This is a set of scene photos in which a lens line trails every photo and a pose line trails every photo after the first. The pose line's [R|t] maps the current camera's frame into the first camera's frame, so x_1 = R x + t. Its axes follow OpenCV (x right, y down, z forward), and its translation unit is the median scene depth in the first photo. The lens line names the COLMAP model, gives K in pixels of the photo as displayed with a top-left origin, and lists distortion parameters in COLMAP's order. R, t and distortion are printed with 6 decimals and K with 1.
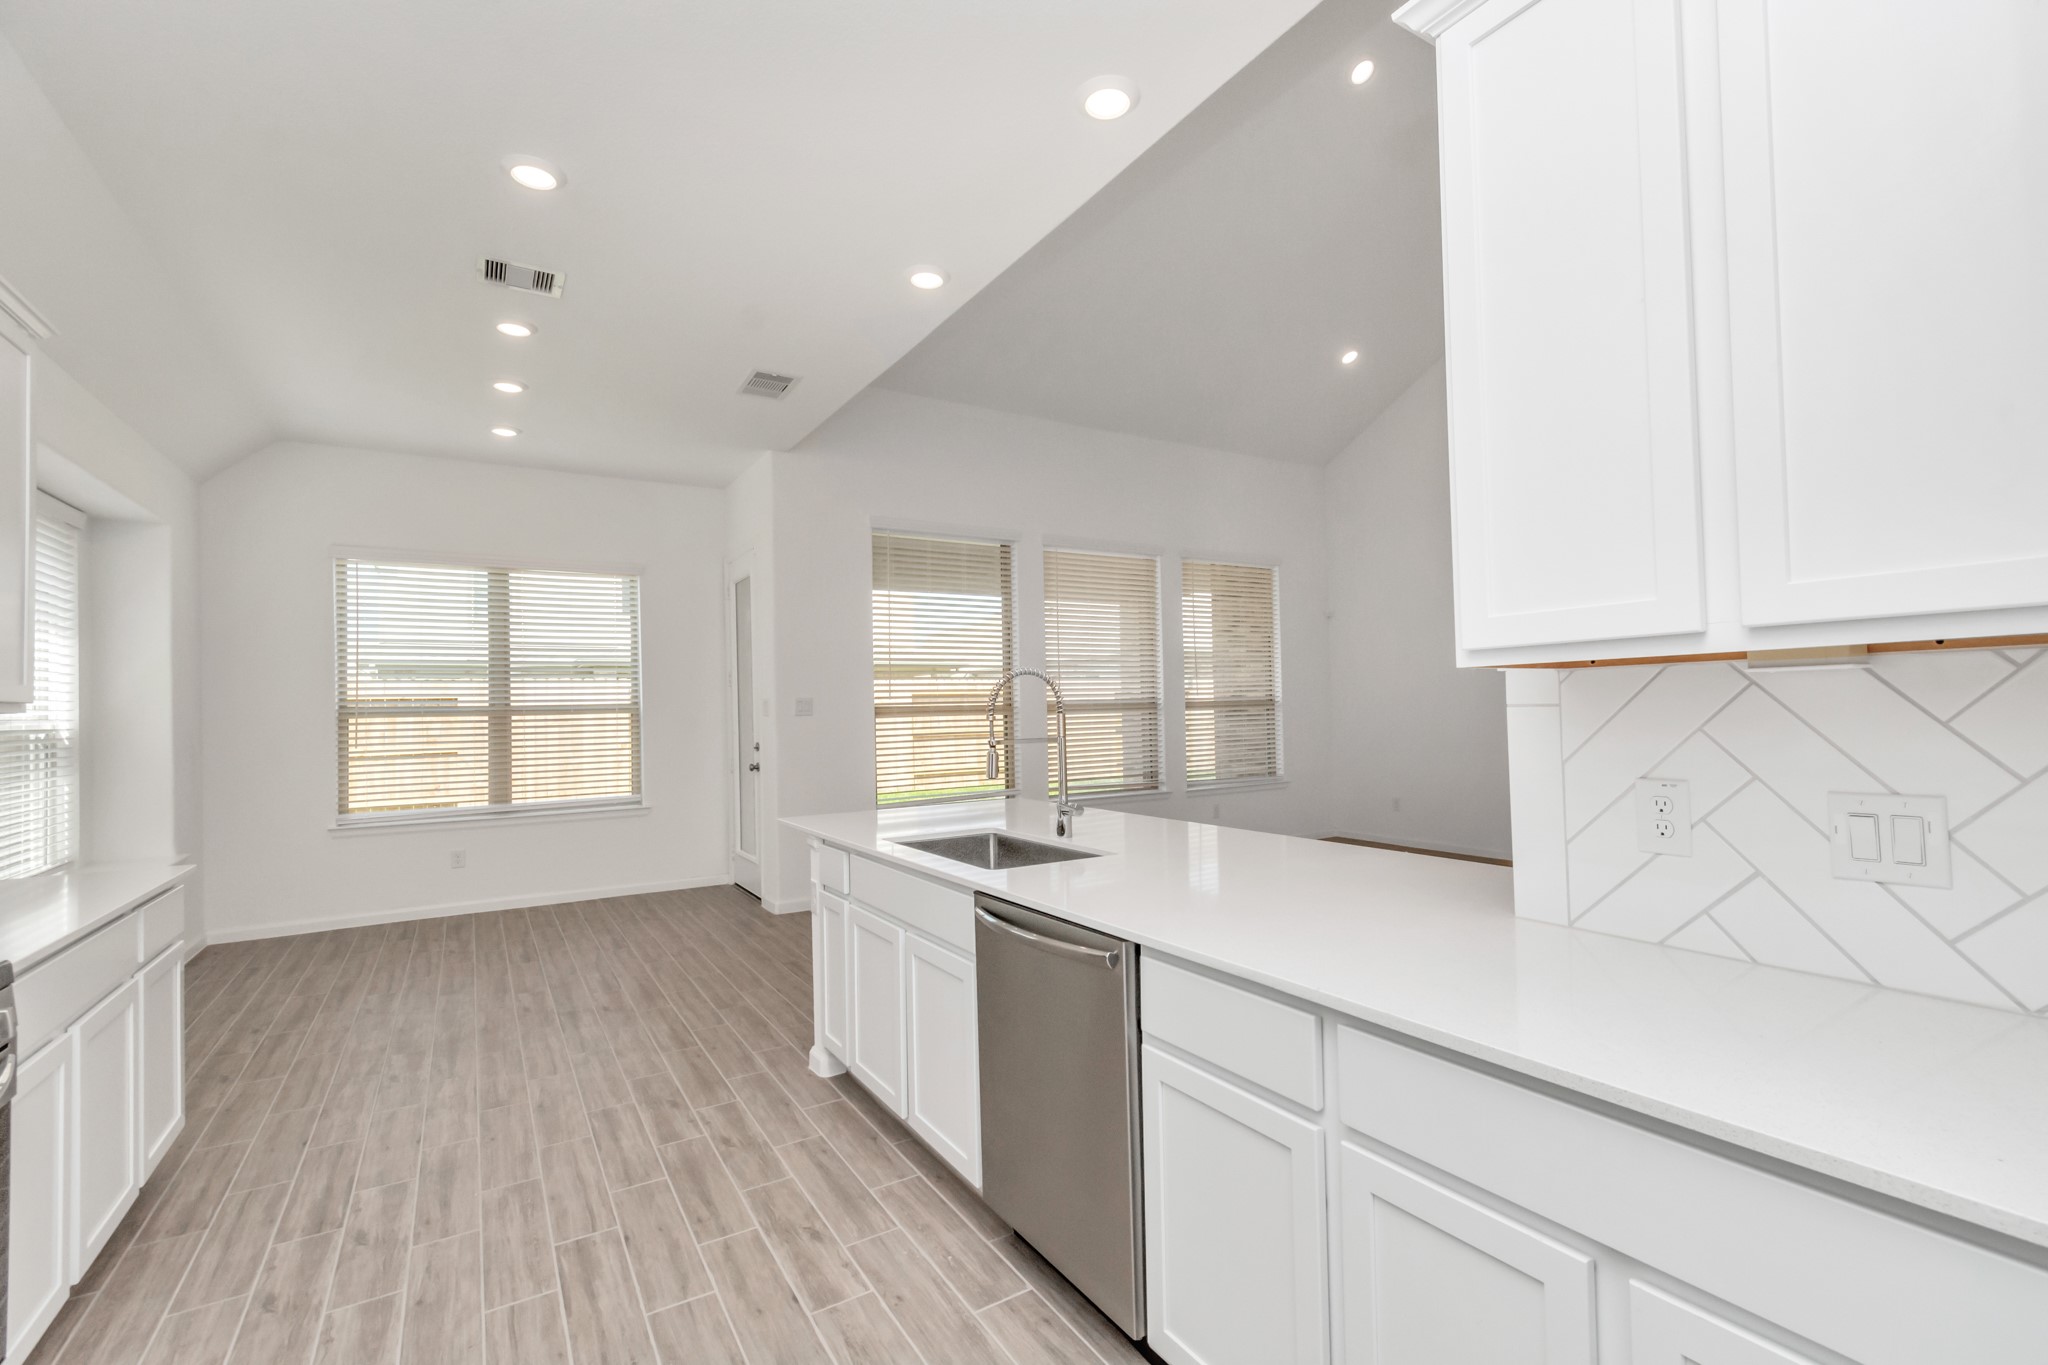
lens RADIAL K [[931.3, 0, 1044.1], [0, 931.3, 700.9], [0, 0, 1]] dist [0.003467, -0.001724]
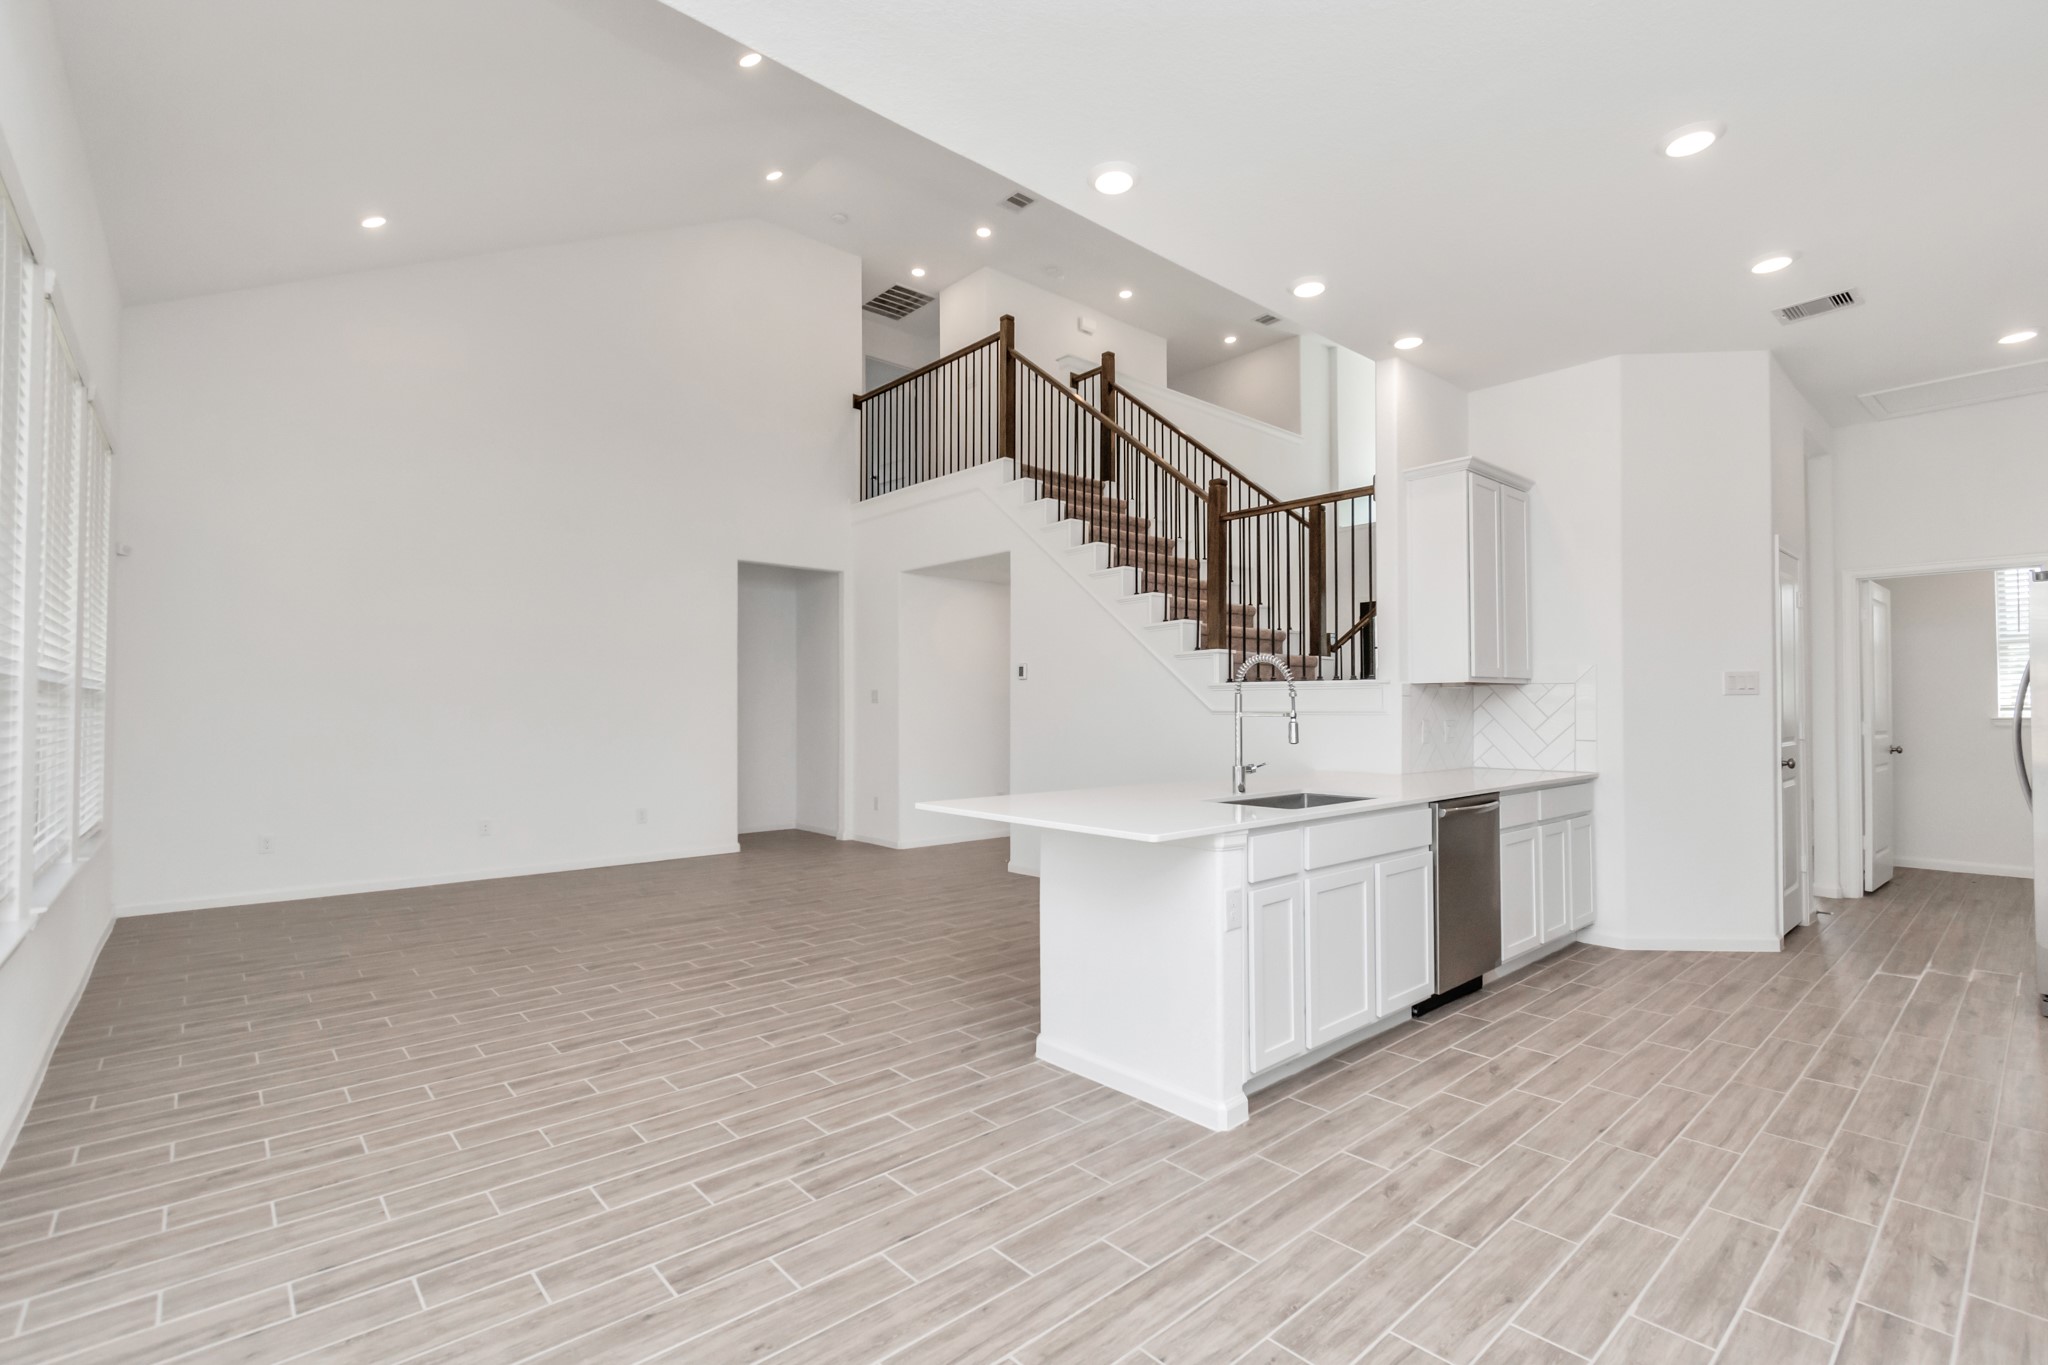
lens RADIAL K [[931.3, 0, 1019.7], [0, 931.3, 676.1], [0, 0, 1]] dist [0.003467, -0.001724]
pose [[-0.176581, 0.059519, 0.982485, -1.480564], [-0.001726, 0.998150, -0.060778, 0.077095], [-0.984285, -0.012428, -0.176152, 1.901920]]
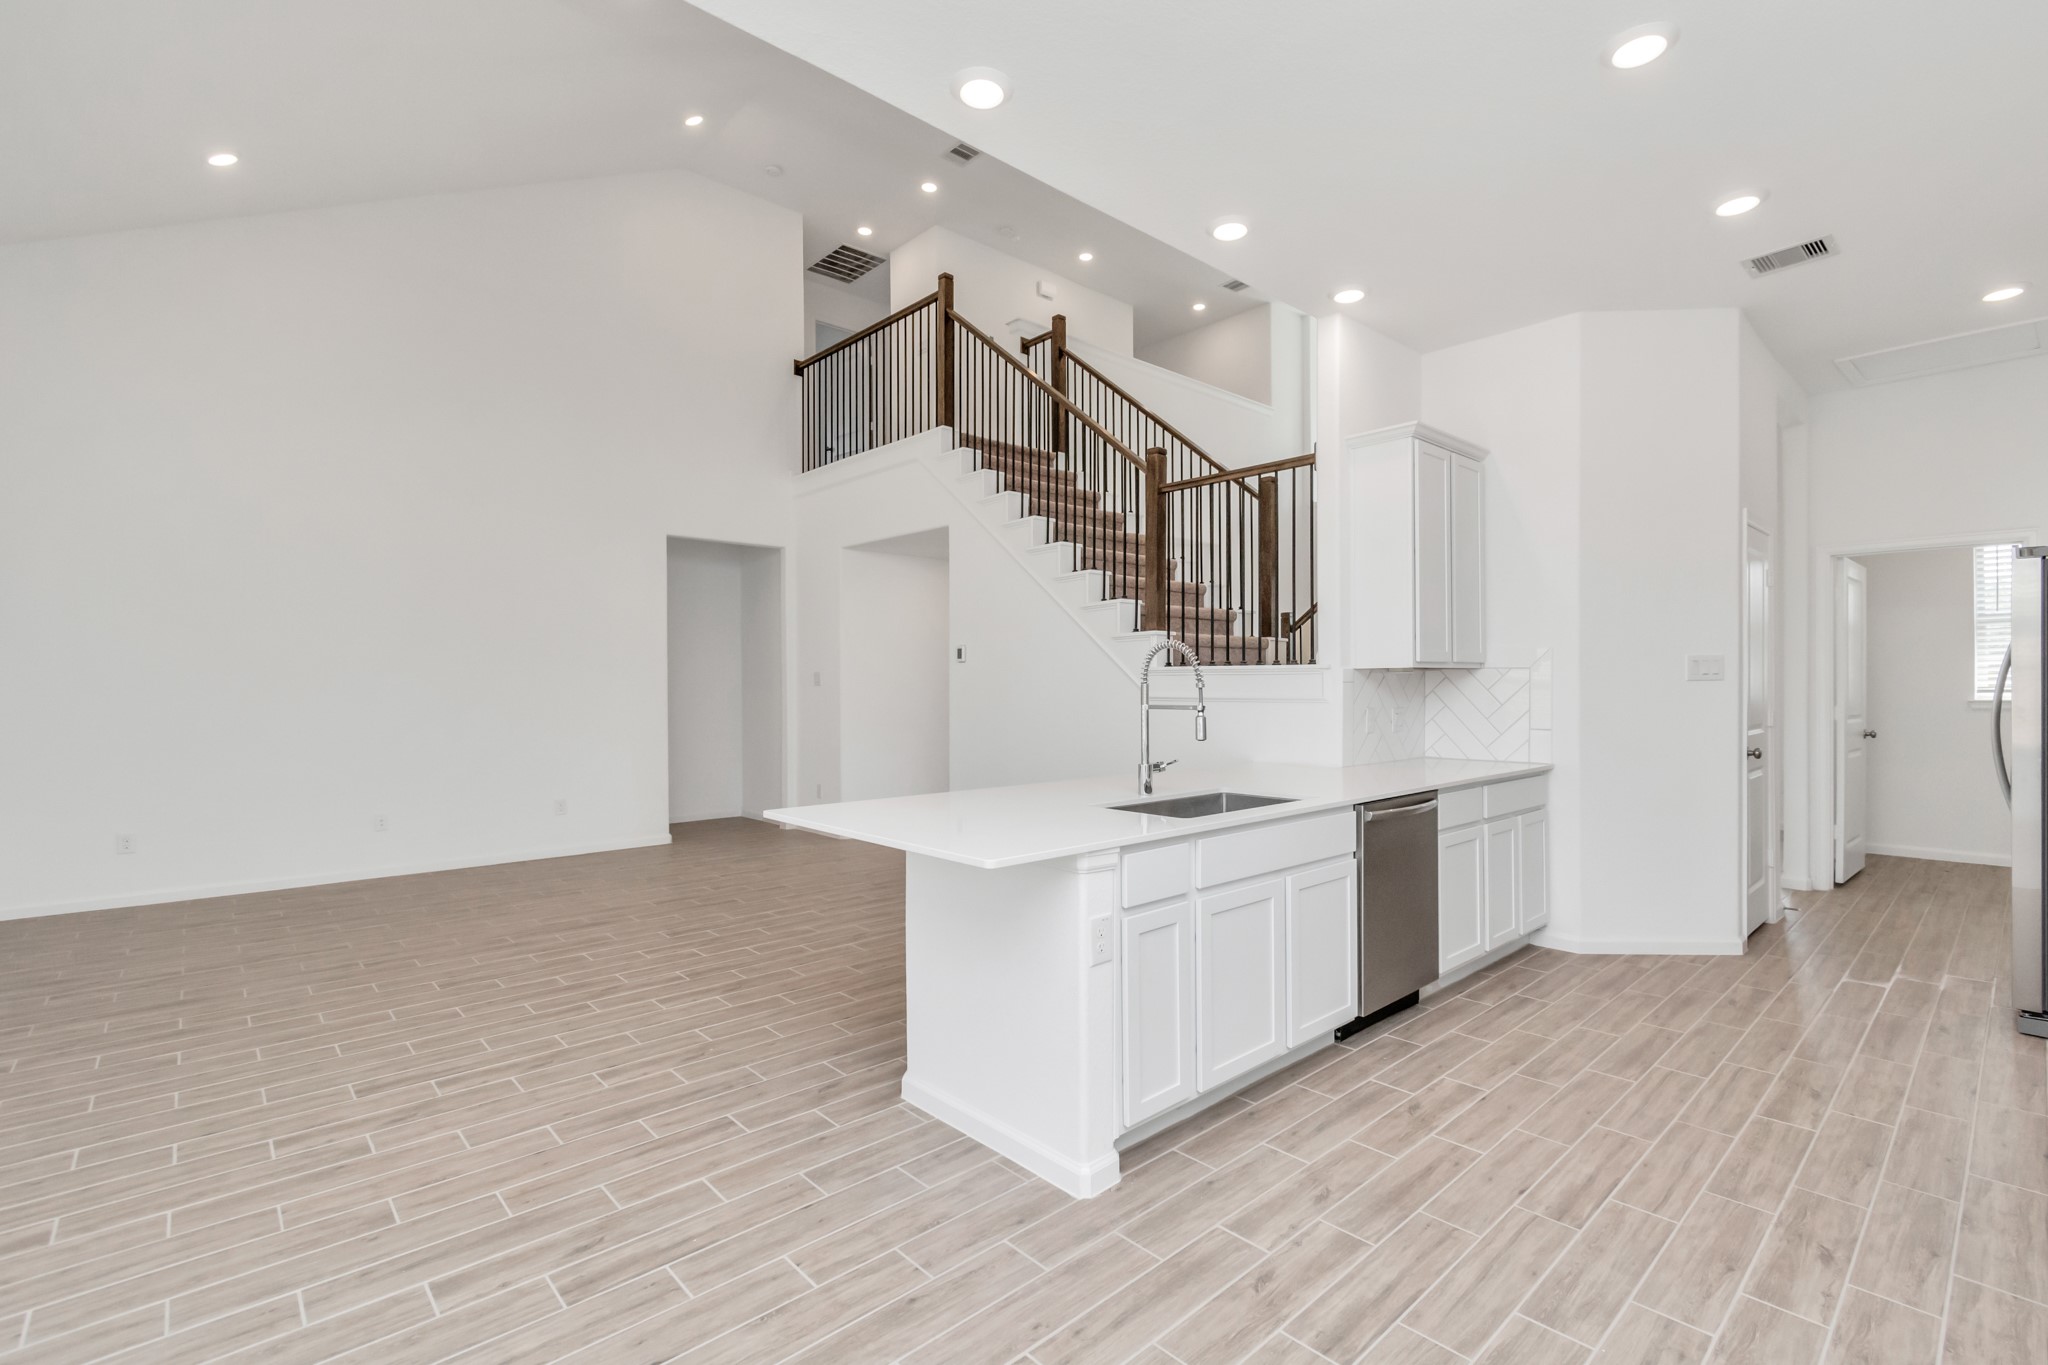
lens RADIAL K [[931.3, 0, 1031.7], [0, 931.3, 669.0], [0, 0, 1]] dist [0.003467, -0.001724]
pose [[-0.195244, 0.043023, 0.979811, -1.342370], [0.000742, 0.999044, -0.043720, 0.049562], [-0.980754, -0.007809, -0.195089, 1.698266]]
